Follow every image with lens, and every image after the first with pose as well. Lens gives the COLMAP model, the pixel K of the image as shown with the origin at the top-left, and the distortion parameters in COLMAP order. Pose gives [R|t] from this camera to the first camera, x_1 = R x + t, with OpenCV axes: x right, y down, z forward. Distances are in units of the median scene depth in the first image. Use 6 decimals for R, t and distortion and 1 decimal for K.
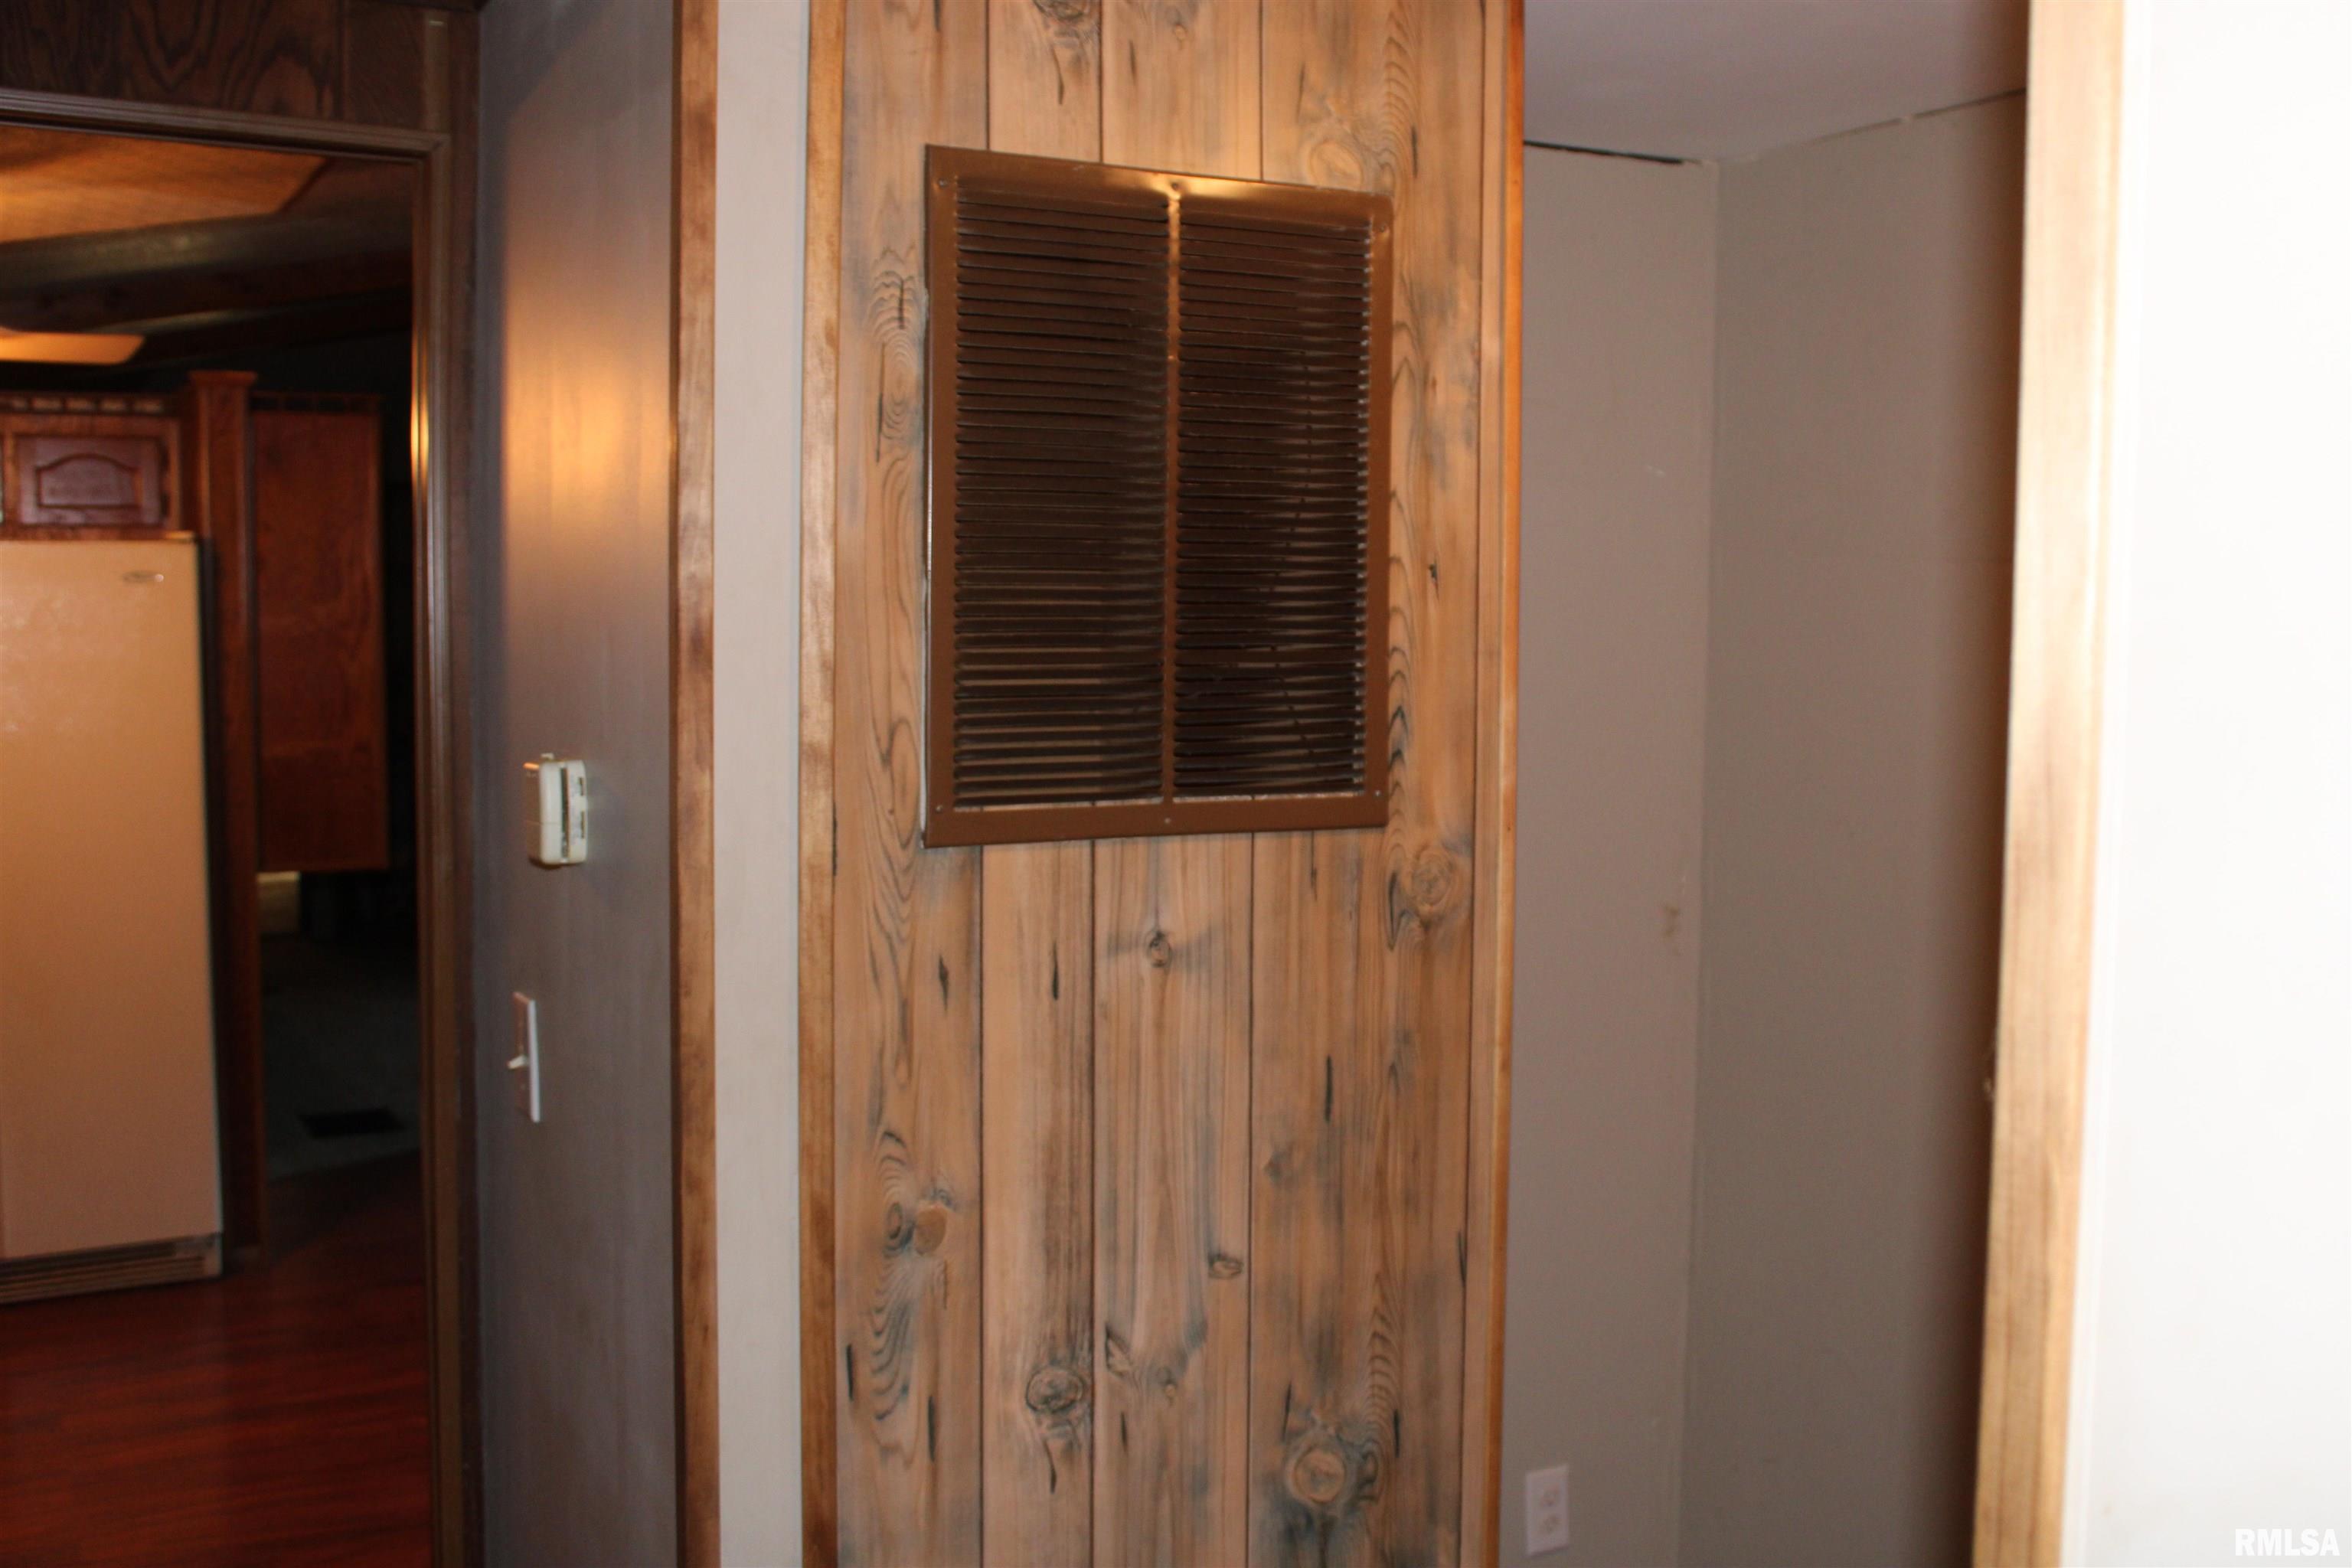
lens RADIAL K [[2409.0, 0, 1233.9], [0, 2409.0, 817.2], [0, 0, 1]] dist [-0.135055, 0.201841]
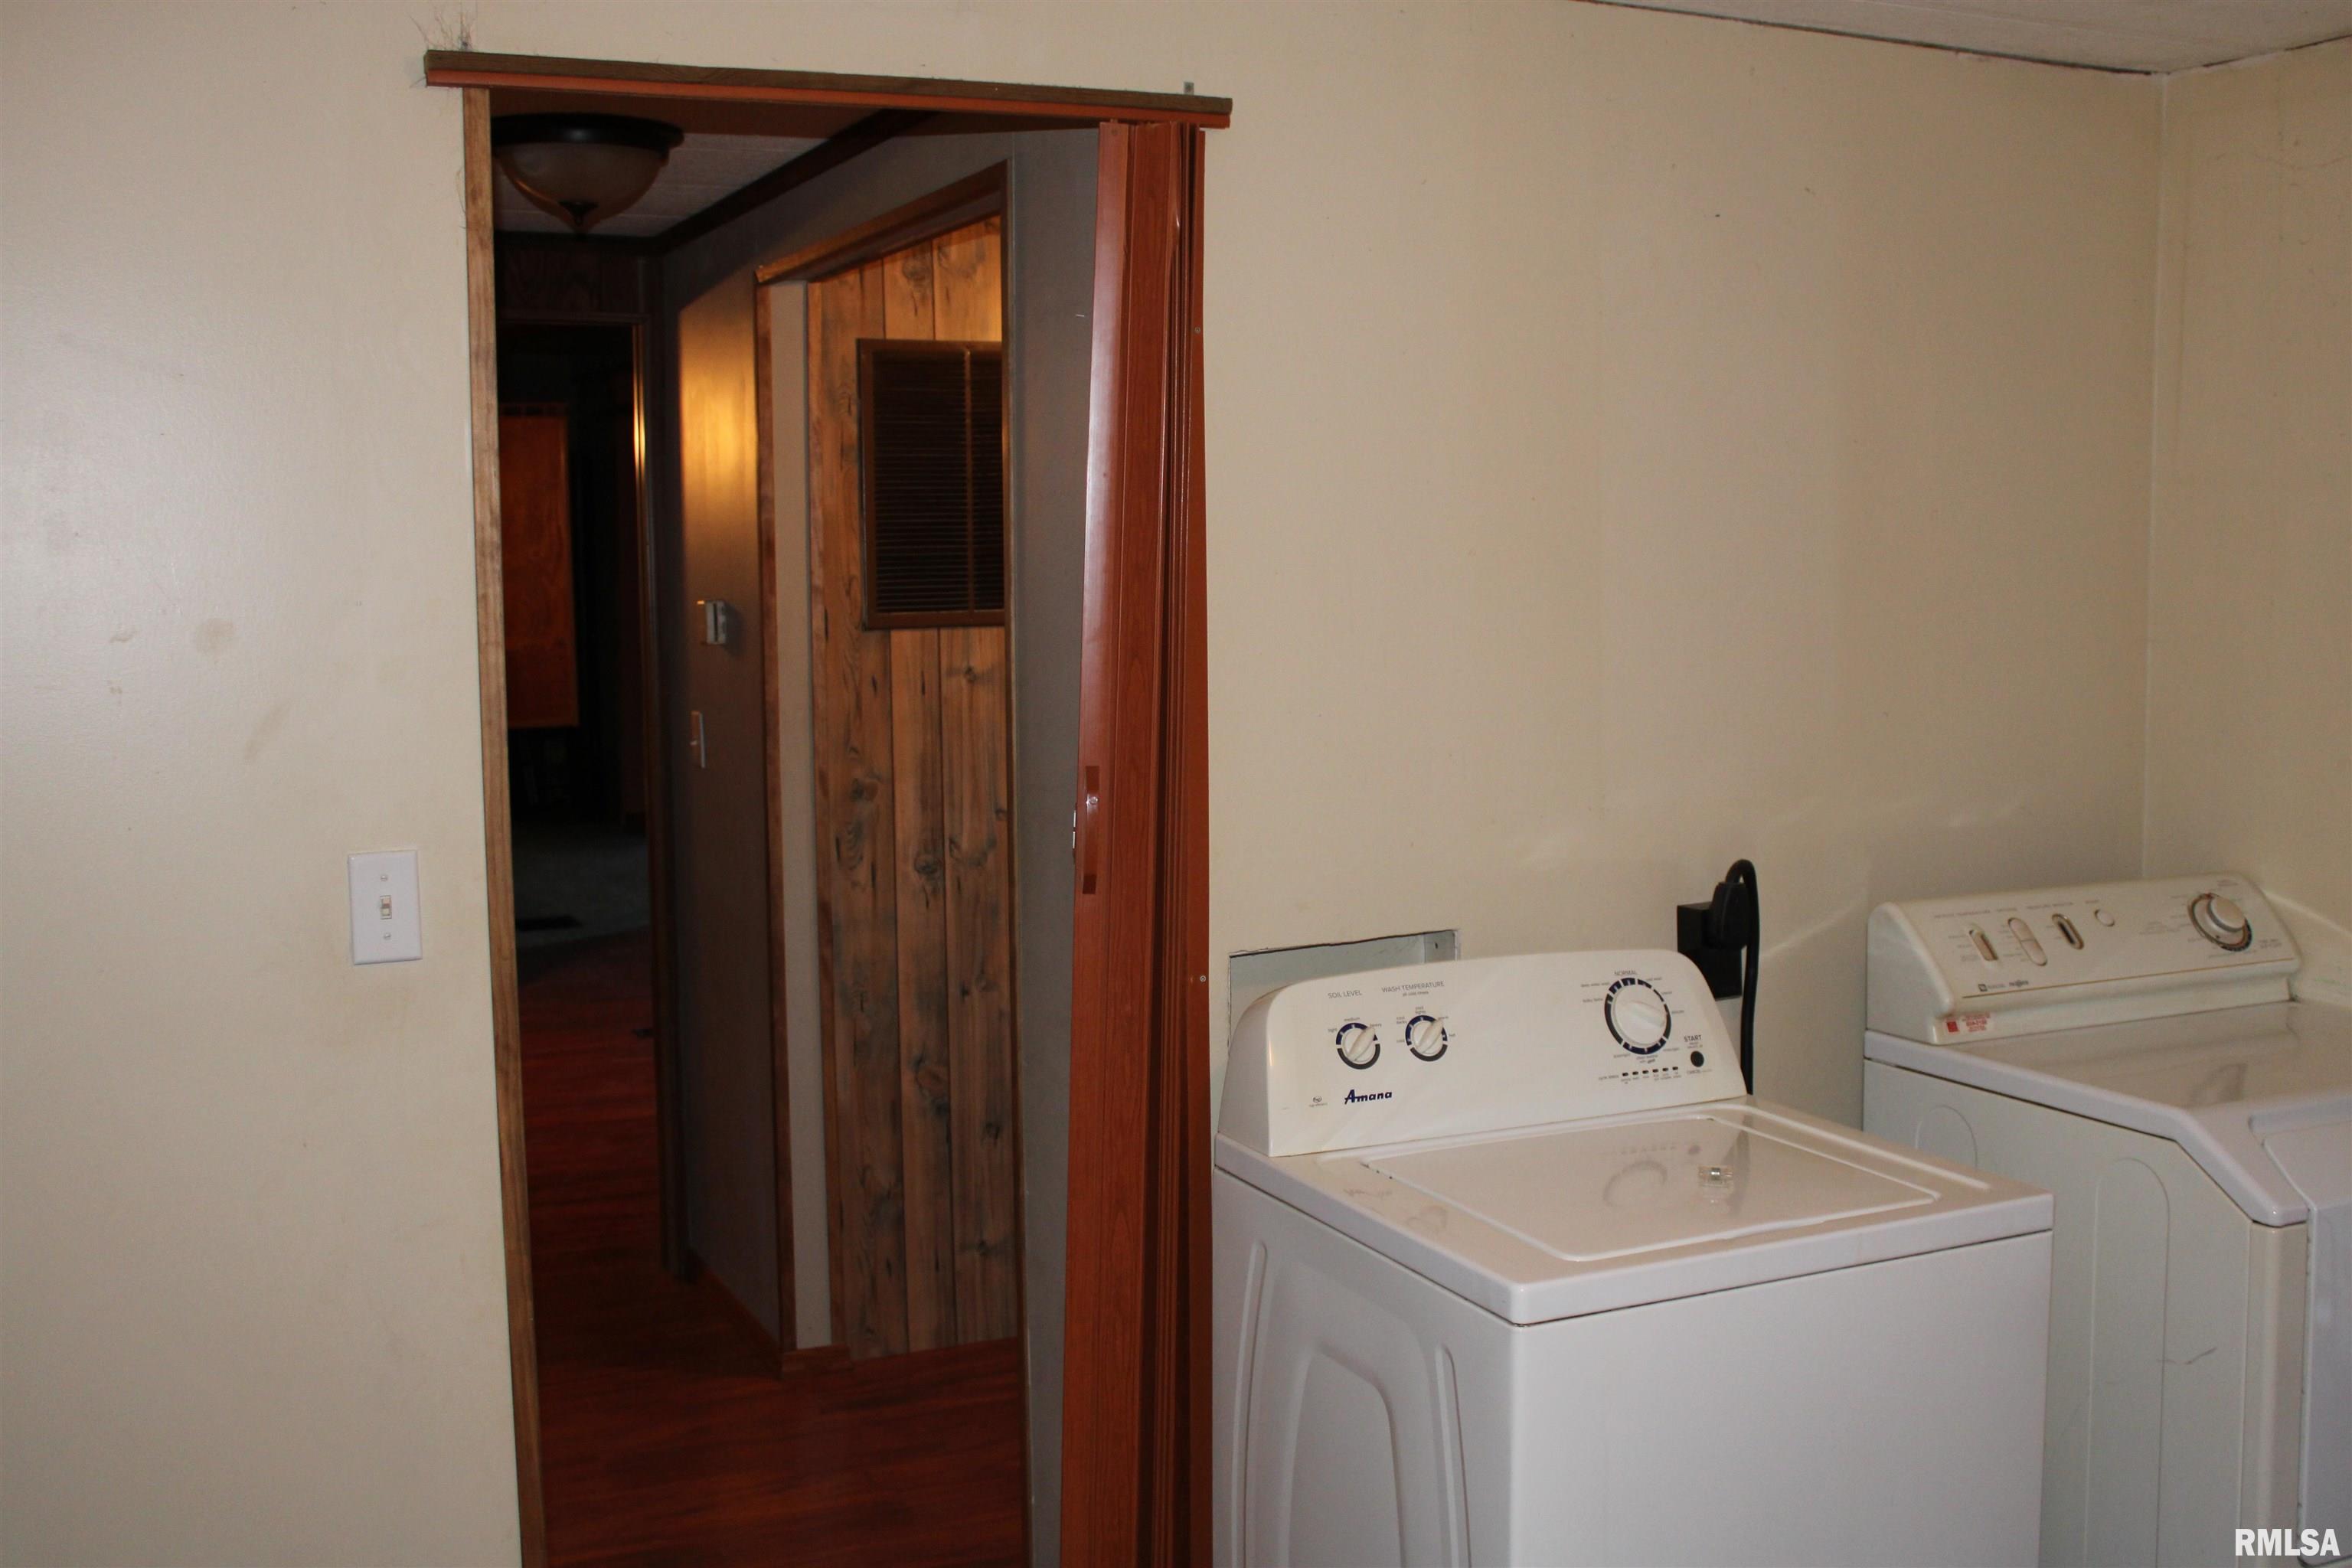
lens RADIAL K [[2409.0, 0, 1233.9], [0, 2409.0, 817.2], [0, 0, 1]] dist [-0.135055, 0.201841]
pose [[0.998861, -0.016747, -0.044670, 0.337846], [0.017927, 0.999498, 0.026140, 0.141159], [0.044209, -0.026911, 0.998660, -1.362279]]
